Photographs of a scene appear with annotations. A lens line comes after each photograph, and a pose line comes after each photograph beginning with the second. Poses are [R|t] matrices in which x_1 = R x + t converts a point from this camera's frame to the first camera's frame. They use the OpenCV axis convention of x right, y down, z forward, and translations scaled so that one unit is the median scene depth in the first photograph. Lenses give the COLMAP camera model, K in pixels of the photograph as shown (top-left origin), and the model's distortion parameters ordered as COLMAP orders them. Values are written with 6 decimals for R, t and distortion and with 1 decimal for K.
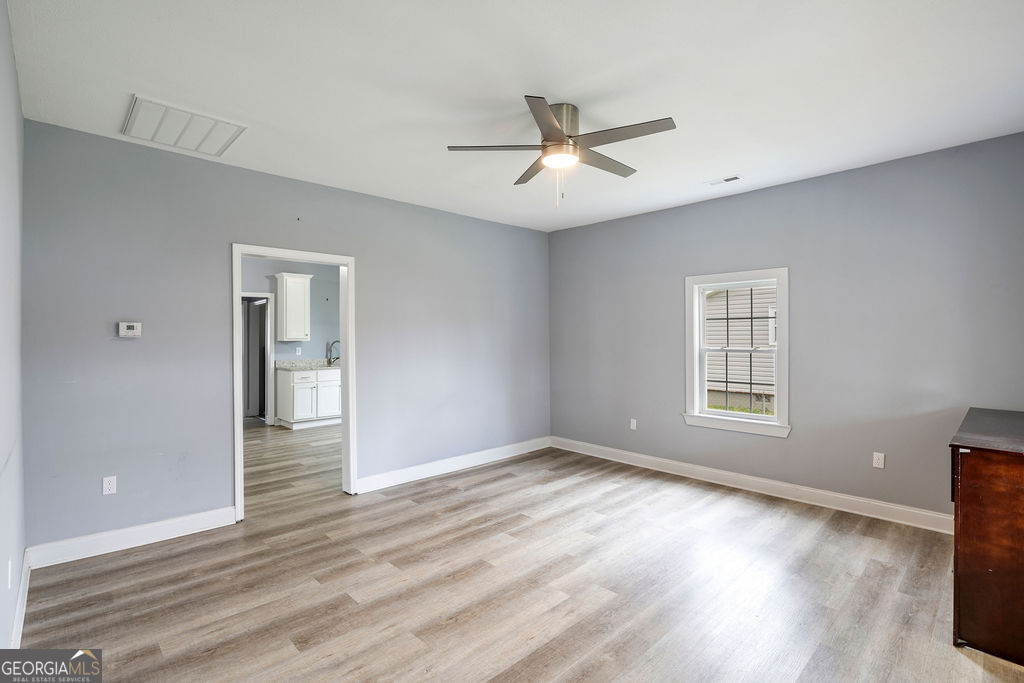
lens RADIAL K [[492.9, 0, 510.1], [0, 492.9, 337.0], [0, 0, 1]] dist [-0.010680, 0.001382]
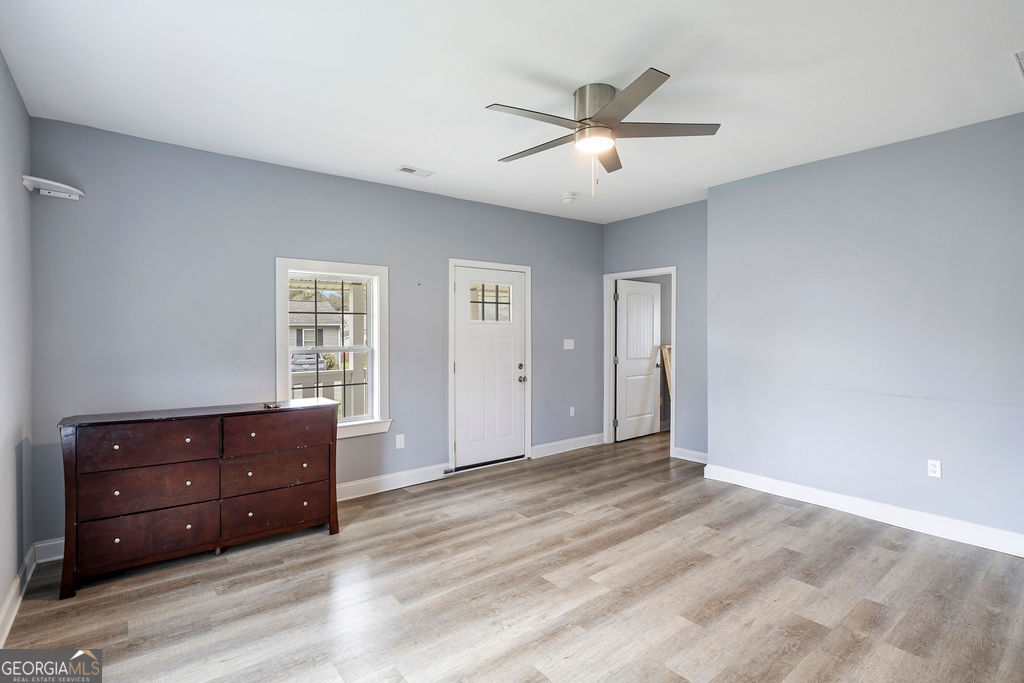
lens RADIAL K [[492.9, 0, 512.4], [0, 492.9, 338.3], [0, 0, 1]] dist [-0.010680, 0.001382]
pose [[-0.995941, 0.005616, 0.089832, 0.177181], [0.006515, 0.999932, 0.009719, 0.010020], [-0.089771, 0.010265, -0.995910, 1.944410]]
